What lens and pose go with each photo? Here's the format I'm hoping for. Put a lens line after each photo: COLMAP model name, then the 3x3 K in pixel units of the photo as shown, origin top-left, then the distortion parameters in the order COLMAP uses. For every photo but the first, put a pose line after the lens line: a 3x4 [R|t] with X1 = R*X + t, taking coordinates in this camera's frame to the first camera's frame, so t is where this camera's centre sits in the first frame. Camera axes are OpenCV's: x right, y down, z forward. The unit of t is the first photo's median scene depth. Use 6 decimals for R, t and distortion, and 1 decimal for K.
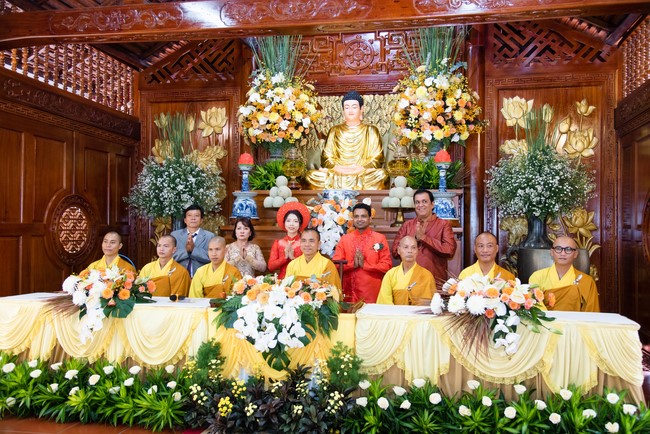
lens RADIAL K [[591.4, 0, 326.2], [0, 591.4, 216.8], [0, 0, 1]] dist [0.000700, 0.109080]
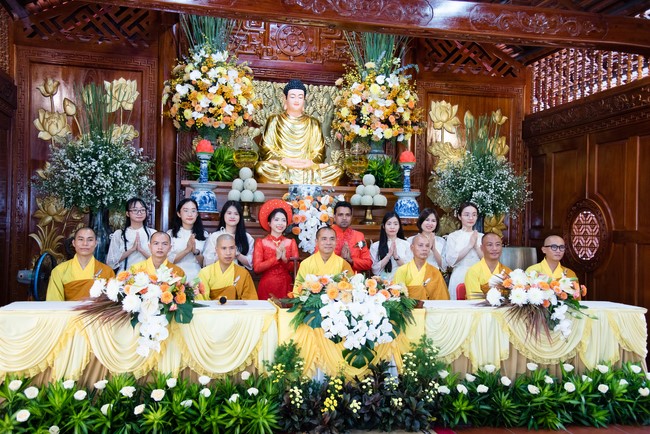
lens RADIAL K [[687.3, 0, 325.0], [0, 687.3, 217.0], [0, 0, 1]] dist [0.071008, 0.138646]
pose [[0.908714, 0.017639, 0.417048, -0.397444], [-0.023616, 0.999679, 0.009176, -0.004423], [-0.416752, -0.018187, 0.908838, -0.027121]]
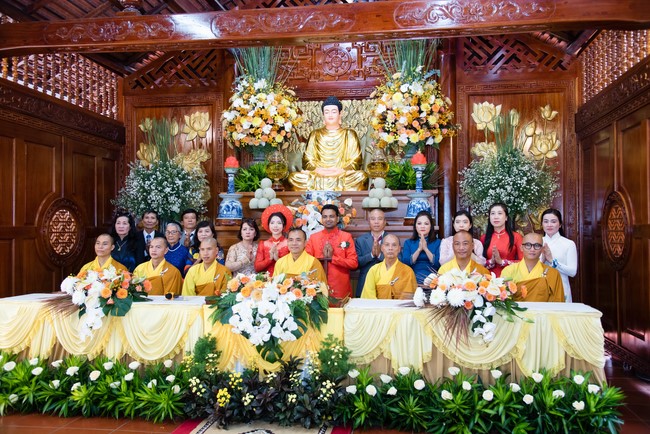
lens RADIAL K [[579.8, 0, 325.5], [0, 579.8, 216.4], [0, 0, 1]] dist [-0.009366, 0.110173]
pose [[0.998741, -0.010768, 0.048991, -0.020823], [0.010675, 0.999941, 0.002173, -0.002663], [-0.049012, -0.001647, 0.998797, -0.028449]]
